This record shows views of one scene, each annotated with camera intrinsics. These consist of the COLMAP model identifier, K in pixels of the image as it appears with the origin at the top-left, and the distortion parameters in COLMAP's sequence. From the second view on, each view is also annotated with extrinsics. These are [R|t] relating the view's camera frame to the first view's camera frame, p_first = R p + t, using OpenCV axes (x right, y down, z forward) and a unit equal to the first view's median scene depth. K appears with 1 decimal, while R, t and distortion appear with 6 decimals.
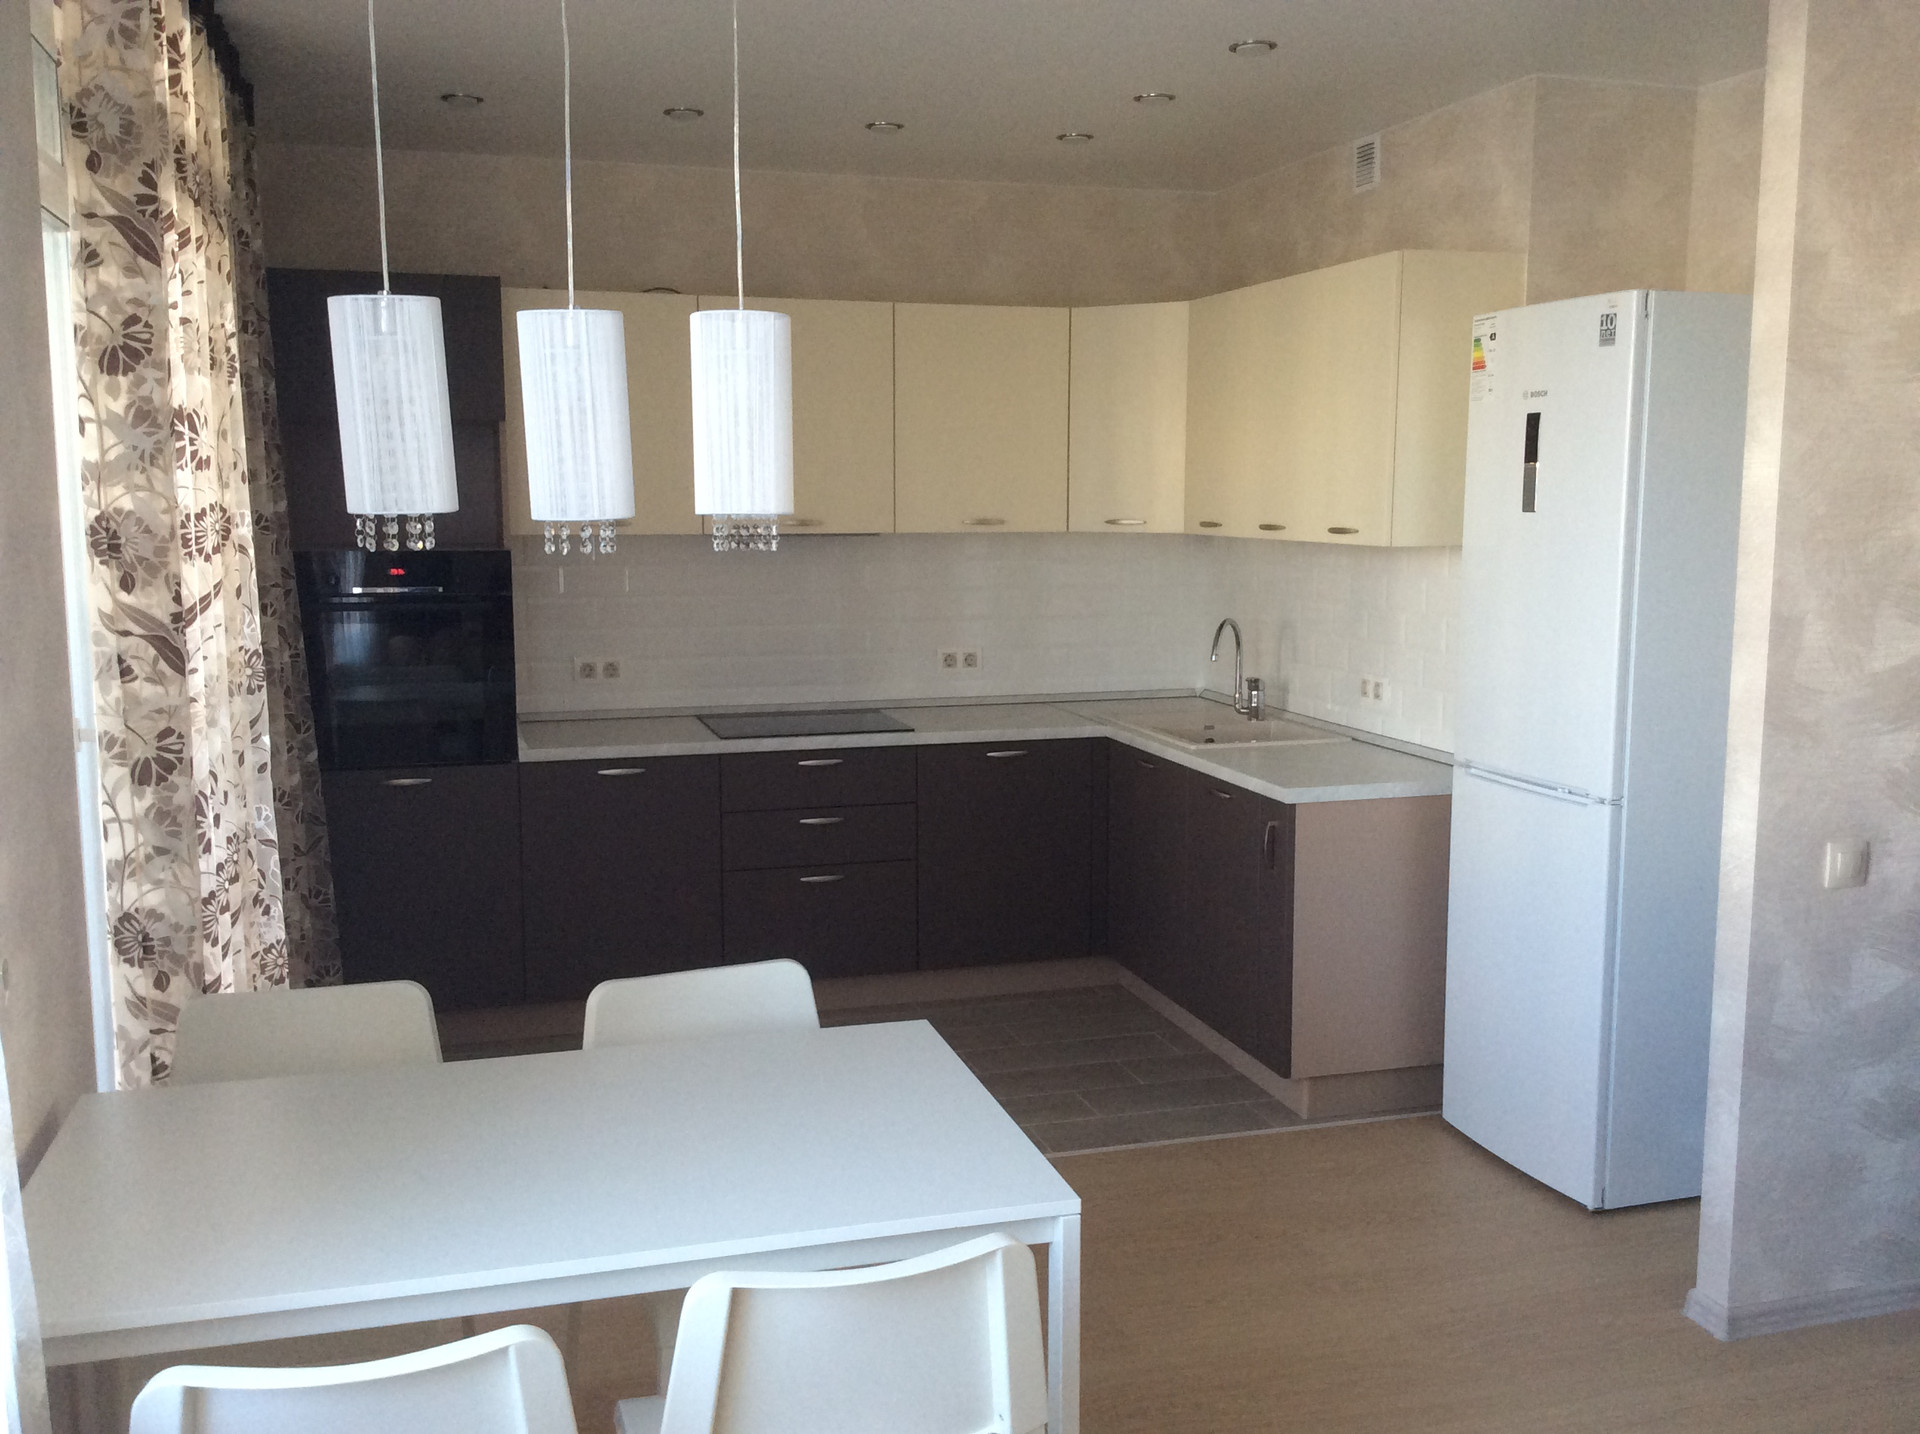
lens RADIAL K [[1739.8, 0, 960.0], [0, 1739.8, 717.0], [0, 0, 1]] dist [0.131093, -0.253475]
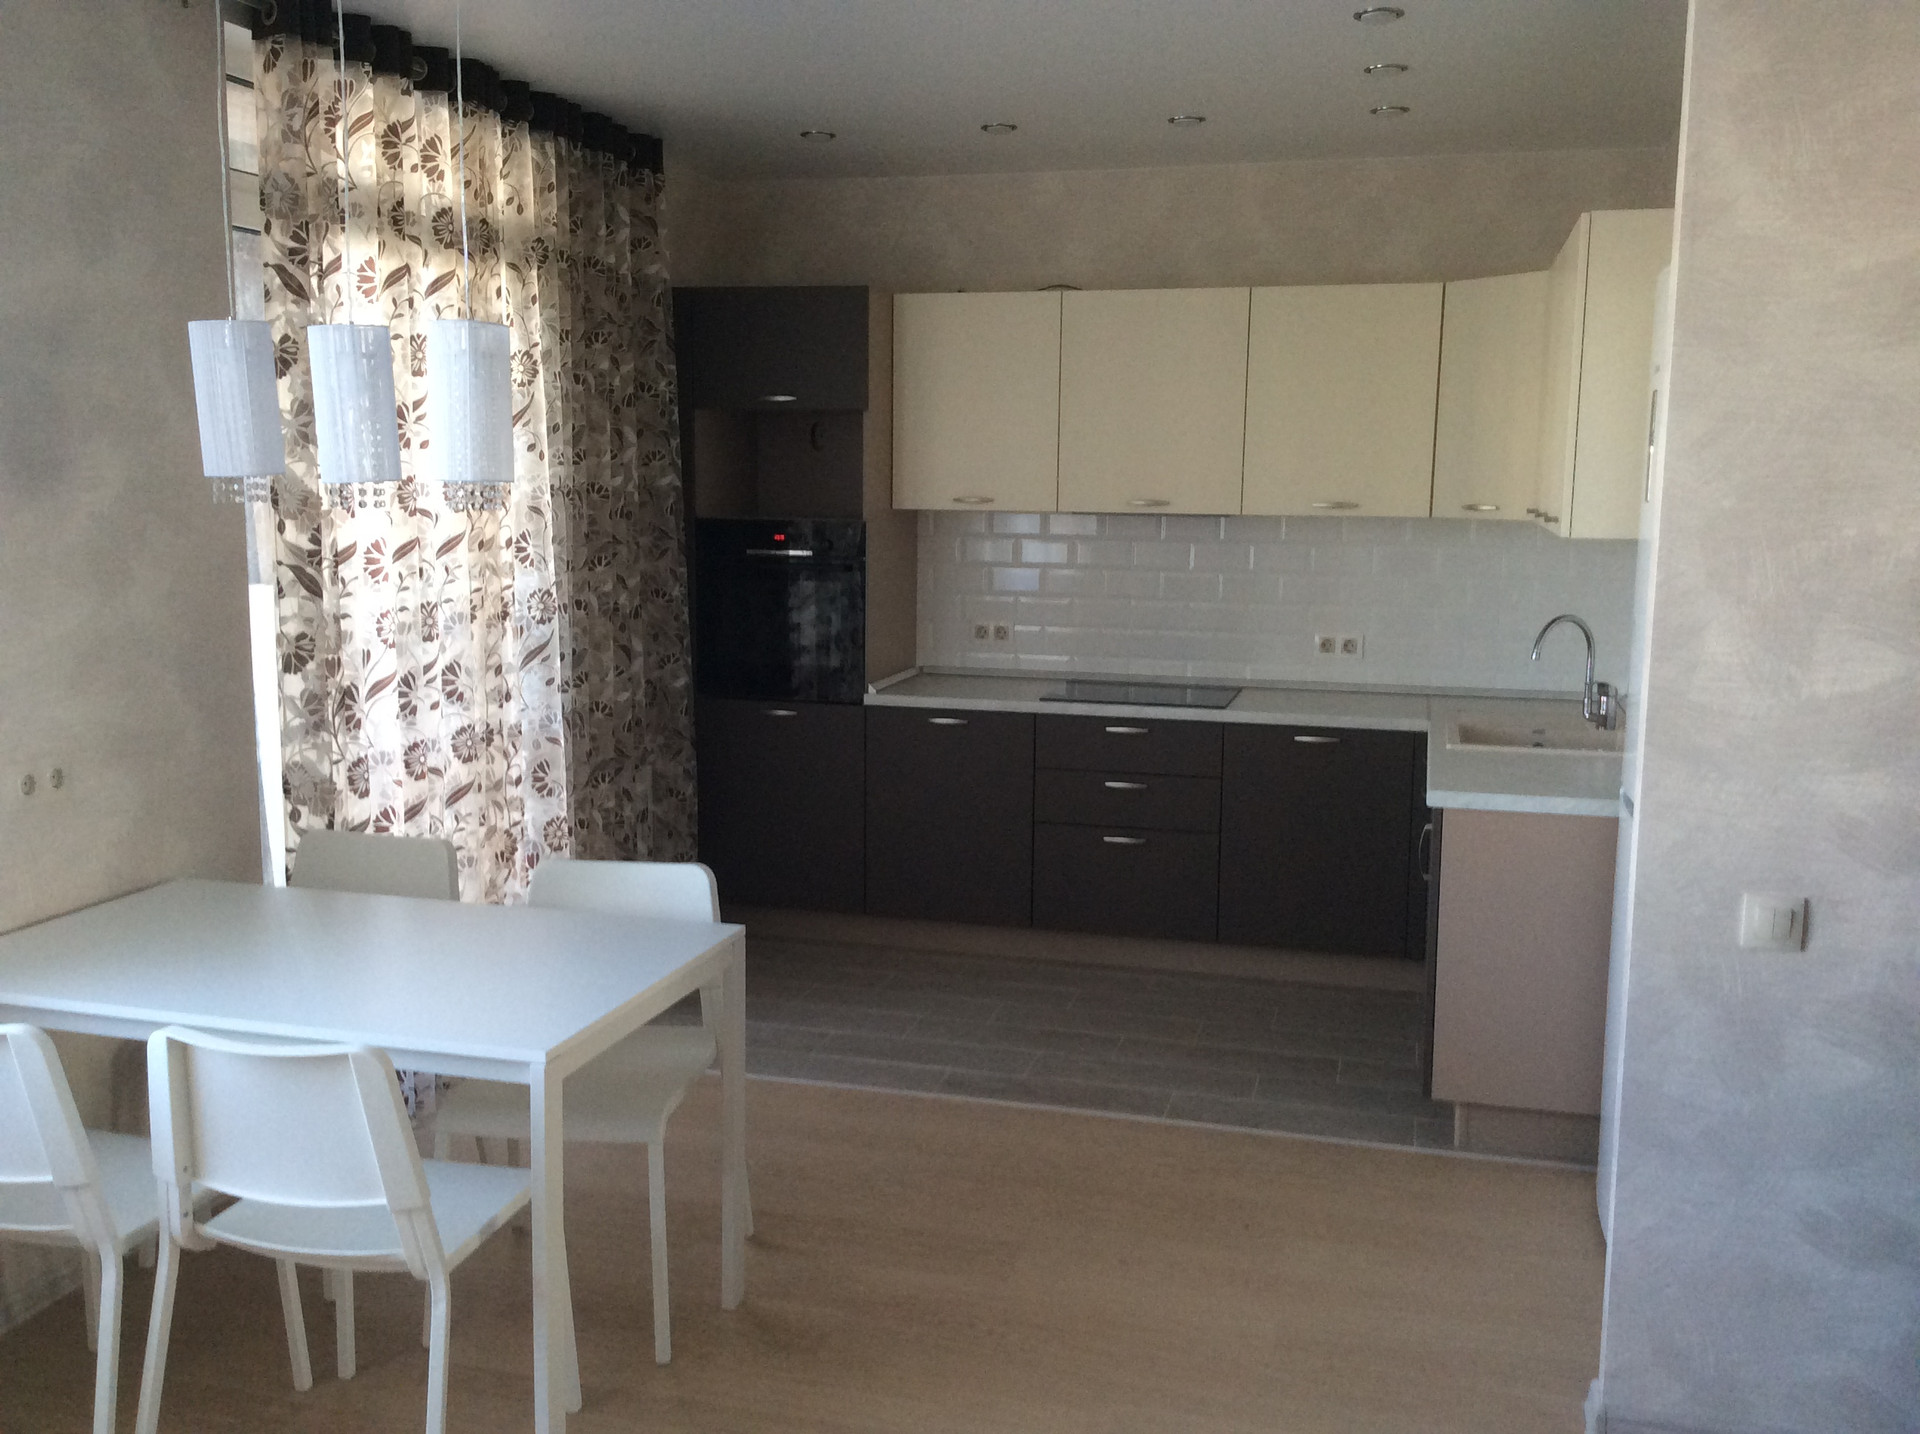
lens RADIAL K [[1739.8, 0, 960.0], [0, 1739.8, 717.0], [0, 0, 1]] dist [0.131093, -0.253475]
pose [[0.850296, 0.083818, -0.519587, 0.441695], [-0.079648, 0.996360, 0.030387, -0.006906], [0.520243, 0.015547, 0.853877, 0.053857]]
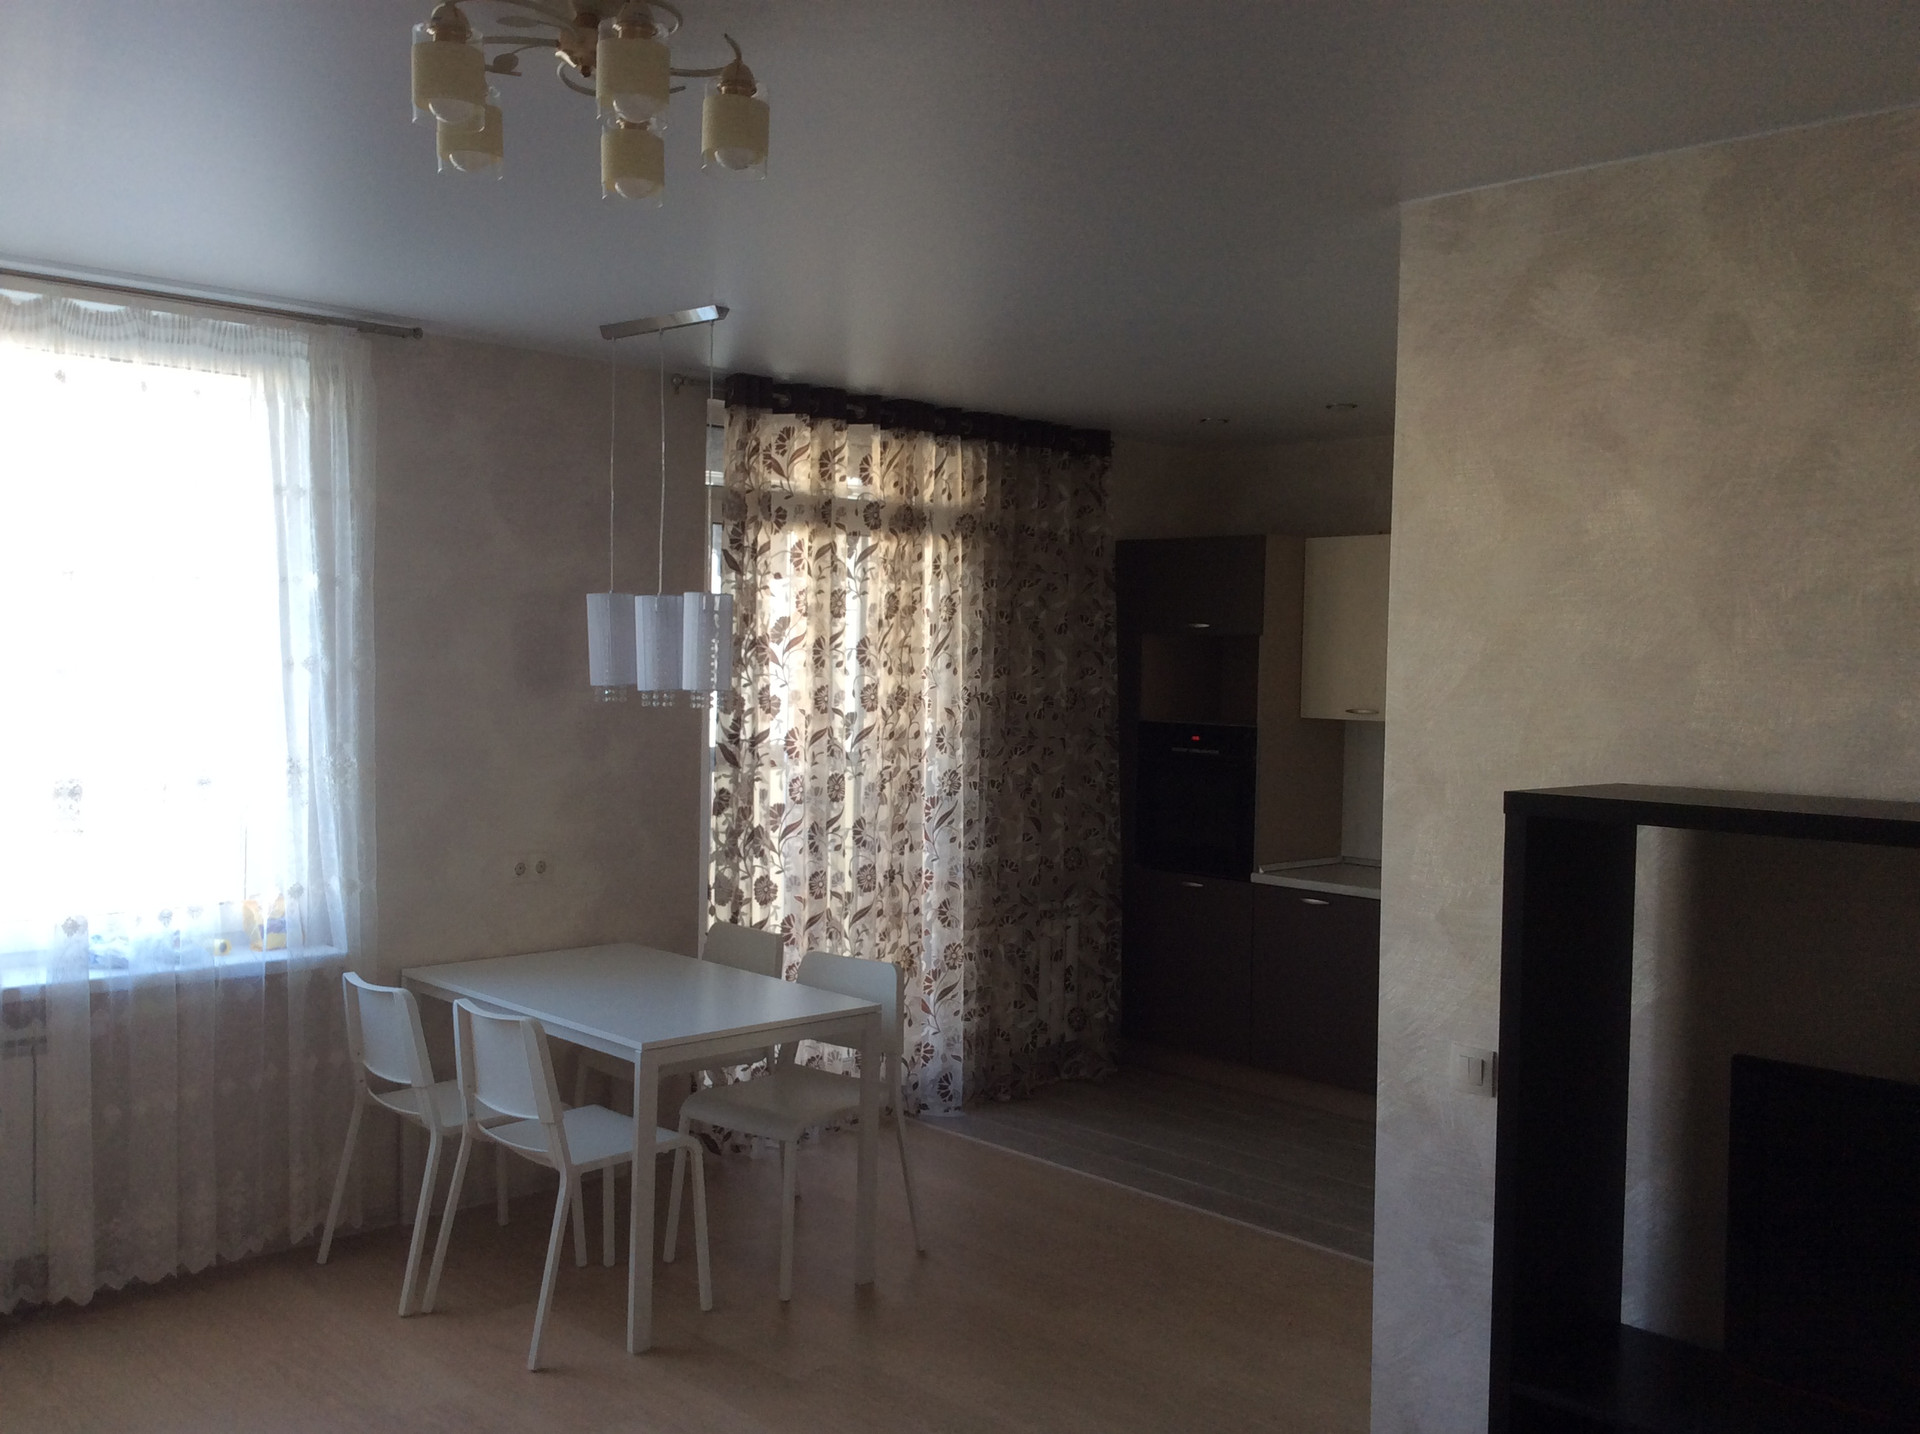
lens RADIAL K [[1739.8, 0, 960.0], [0, 1739.8, 717.0], [0, 0, 1]] dist [0.131093, -0.253475]
pose [[0.461784, 0.039647, -0.886106, 0.923579], [-0.136821, 0.990228, -0.026997, -0.037049], [0.876376, 0.133705, 0.462696, 0.174335]]
